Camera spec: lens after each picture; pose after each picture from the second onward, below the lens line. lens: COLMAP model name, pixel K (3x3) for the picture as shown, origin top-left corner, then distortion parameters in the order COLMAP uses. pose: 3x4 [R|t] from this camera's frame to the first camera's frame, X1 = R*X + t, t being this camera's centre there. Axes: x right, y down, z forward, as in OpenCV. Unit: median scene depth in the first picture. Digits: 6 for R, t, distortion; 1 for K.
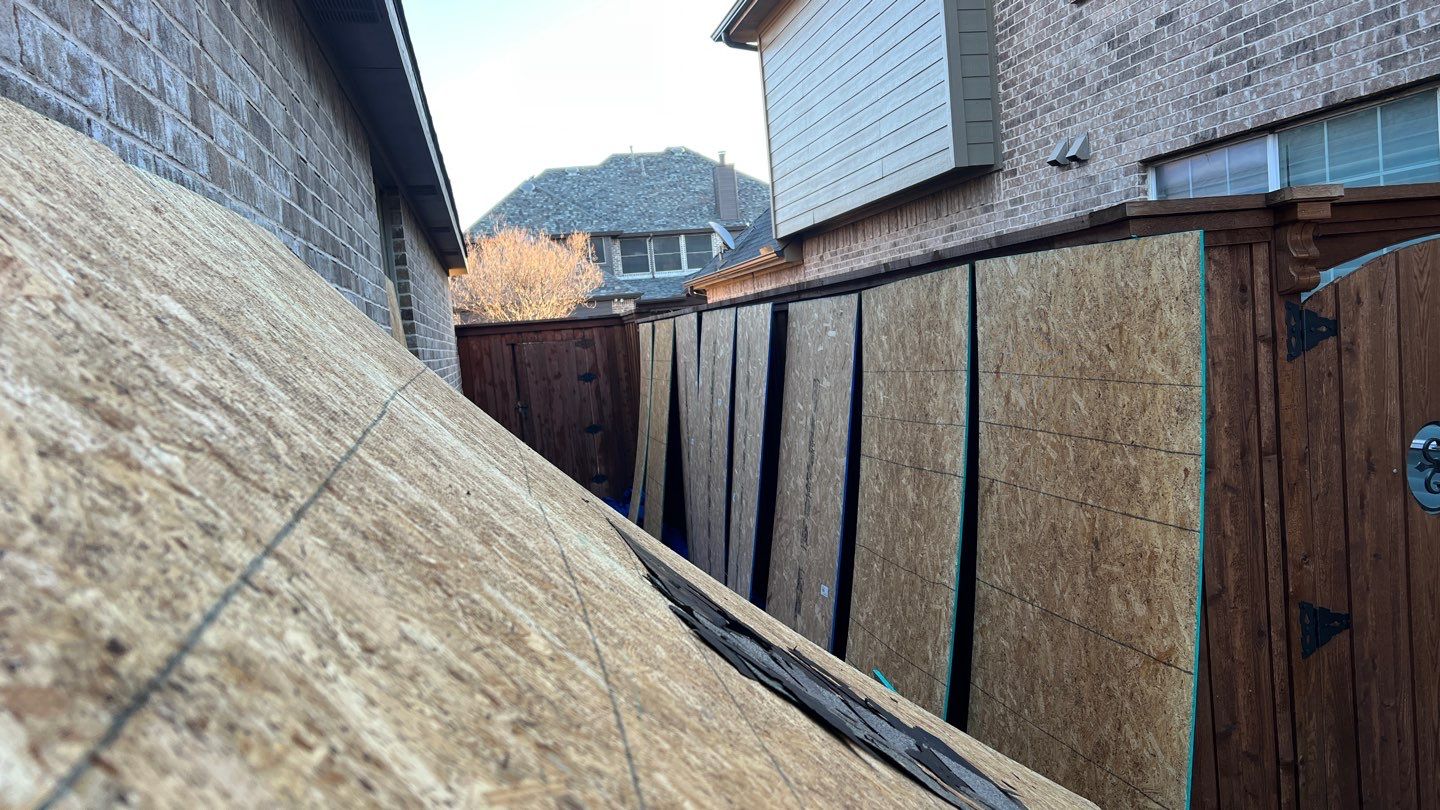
lens RADIAL K [[1051.9, 0, 720.0], [0, 1051.9, 405.0], [0, 0, 1]] dist [0.033410, -0.018529]
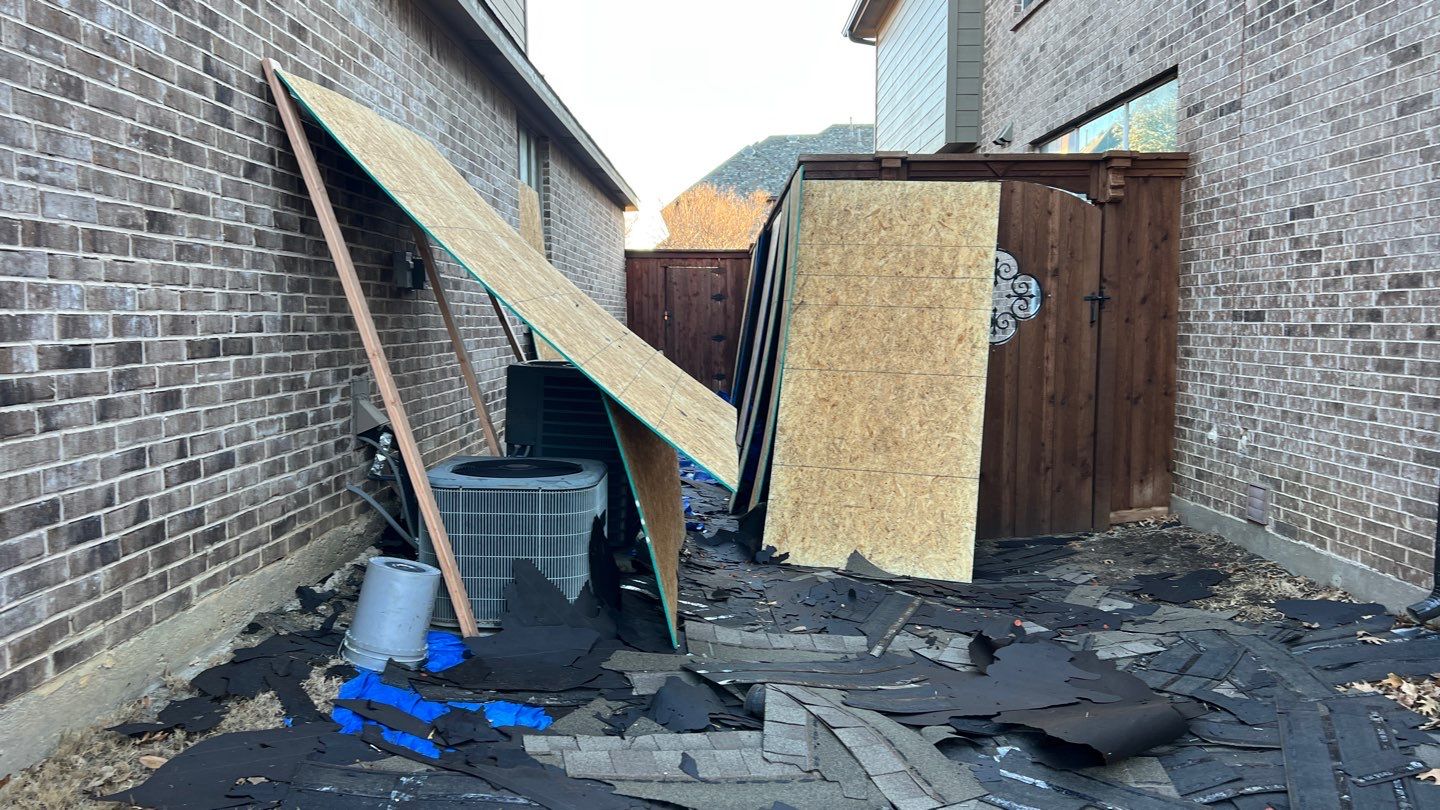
lens RADIAL K [[1051.9, 0, 720.0], [0, 1051.9, 405.0], [0, 0, 1]] dist [0.033410, -0.018529]
pose [[0.972300, 0.101972, -0.210319, 0.174387], [-0.096308, 0.994663, 0.037027, 0.062661], [0.212973, -0.015746, 0.976931, -0.282199]]
